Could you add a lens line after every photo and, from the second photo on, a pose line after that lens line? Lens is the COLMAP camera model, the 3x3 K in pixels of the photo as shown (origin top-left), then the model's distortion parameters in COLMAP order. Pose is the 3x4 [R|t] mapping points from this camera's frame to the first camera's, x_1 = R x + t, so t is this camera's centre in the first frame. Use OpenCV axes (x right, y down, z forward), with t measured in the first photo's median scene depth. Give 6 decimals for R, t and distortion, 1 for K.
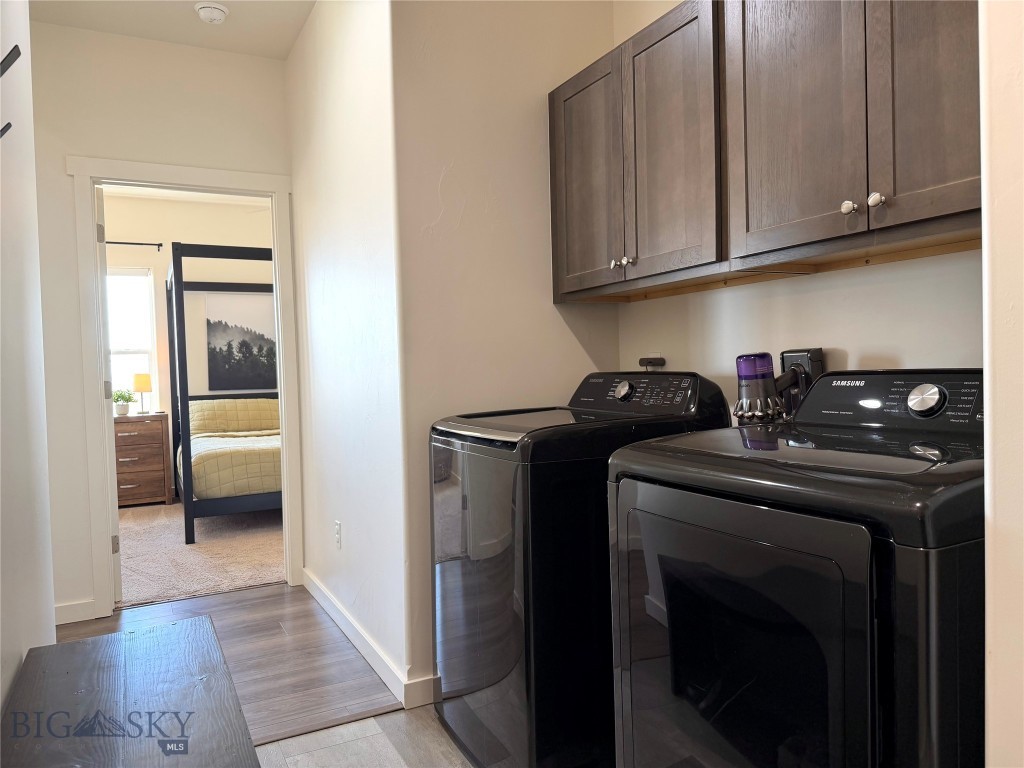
lens RADIAL K [[724.7, 0, 506.9], [0, 724.7, 388.8], [0, 0, 1]] dist [0.077218, -0.004617]
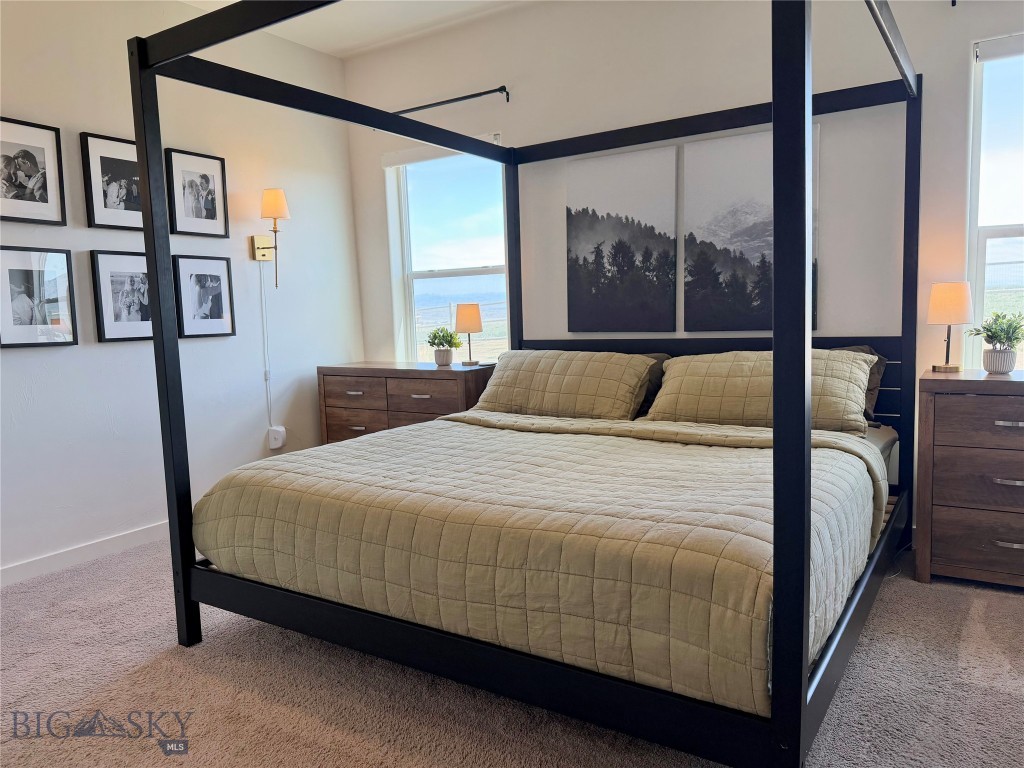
lens RADIAL K [[724.7, 0, 532.2], [0, 724.7, 401.1], [0, 0, 1]] dist [0.077218, -0.004617]
pose [[0.514433, 0.118181, -0.849348, 0.081504], [-0.012129, 0.991362, 0.130595, -0.018368], [0.857445, -0.056881, 0.511422, 0.666435]]
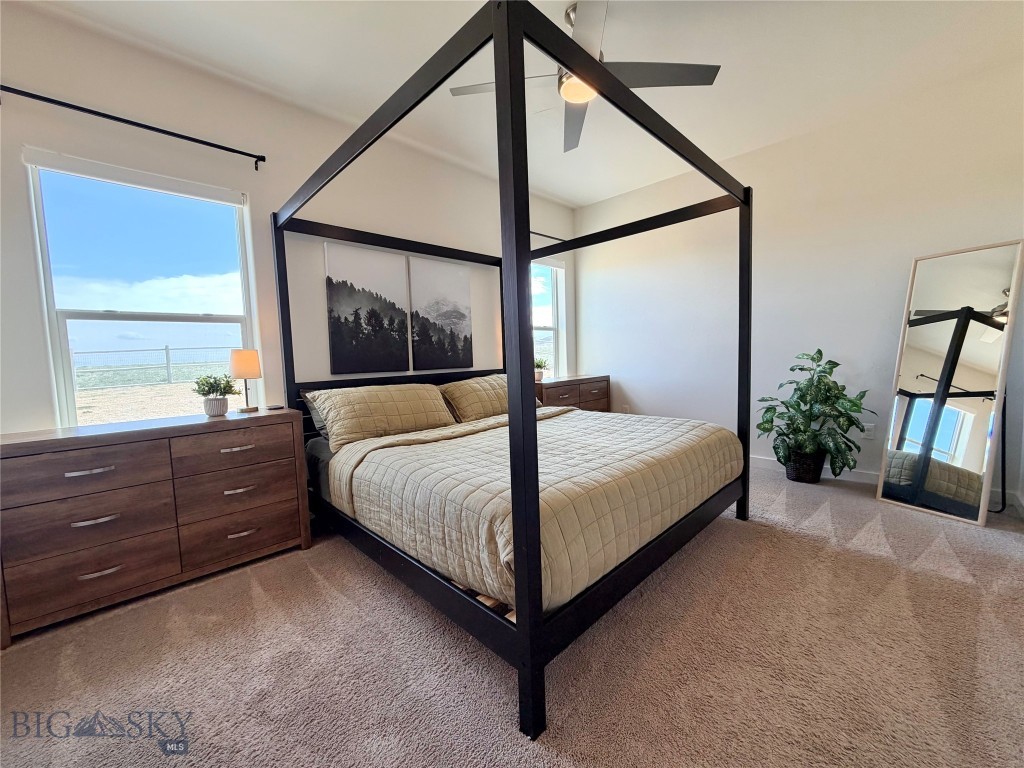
lens RADIAL K [[406.2, 0, 521.4], [0, 406.2, 383.0], [0, 0, 1]] dist [-0.008338, -0.000244]
pose [[0.945381, -0.026558, 0.324885, -0.355847], [0.018742, 0.999455, 0.027164, 0.003154], [-0.325429, -0.019592, 0.945363, 0.547175]]
